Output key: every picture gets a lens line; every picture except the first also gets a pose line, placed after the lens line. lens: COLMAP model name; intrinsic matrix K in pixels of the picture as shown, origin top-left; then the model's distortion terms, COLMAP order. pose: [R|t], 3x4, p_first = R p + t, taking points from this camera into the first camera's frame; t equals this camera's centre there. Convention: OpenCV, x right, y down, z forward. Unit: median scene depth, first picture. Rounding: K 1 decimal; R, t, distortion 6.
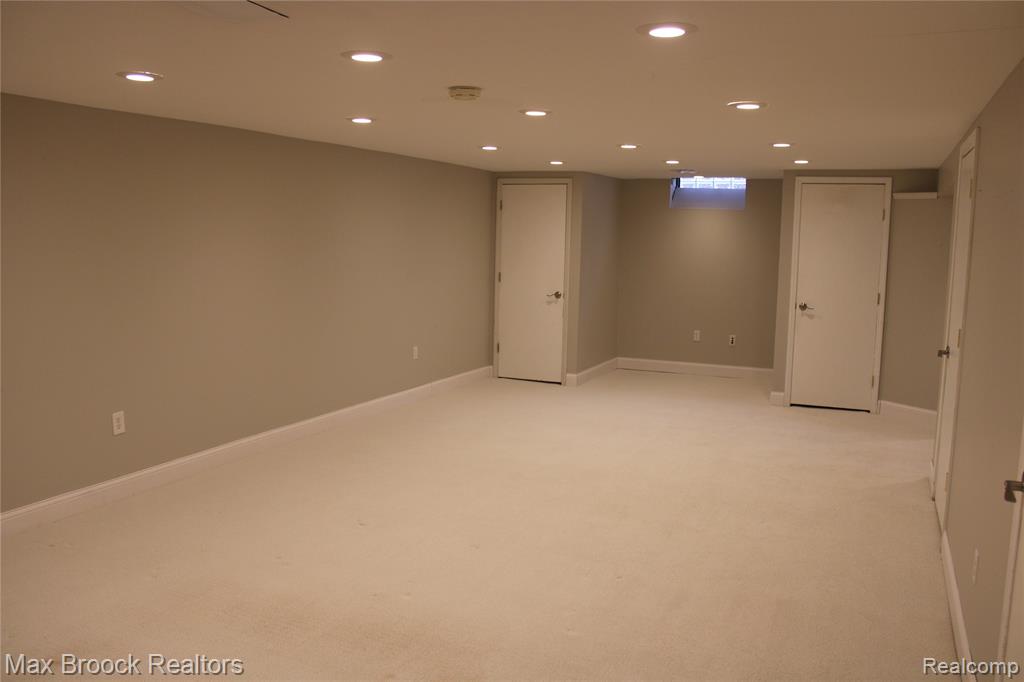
lens RADIAL K [[854.0, 0, 512.0], [0, 854.0, 341.0], [0, 0, 1]] dist [-0.149392, 0.122754]
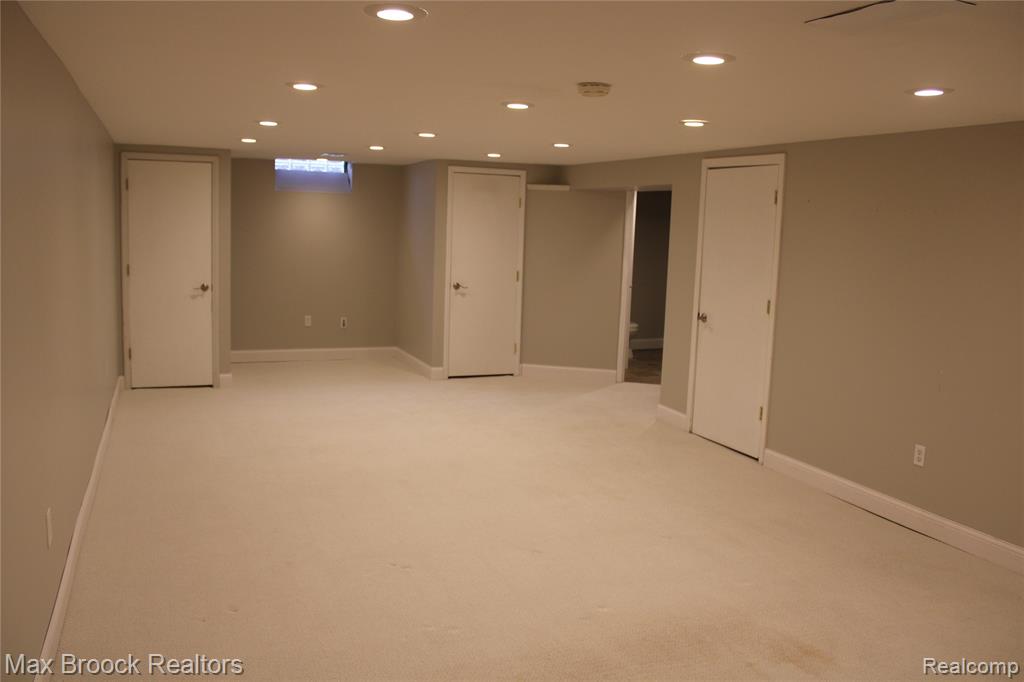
lens RADIAL K [[854.0, 0, 512.0], [0, 854.0, 341.0], [0, 0, 1]] dist [-0.149392, 0.122754]
pose [[0.690441, -0.093700, 0.717295, -0.381311], [0.070795, 0.995568, 0.061907, -0.031848], [-0.719916, 0.008038, 0.694014, 0.174137]]
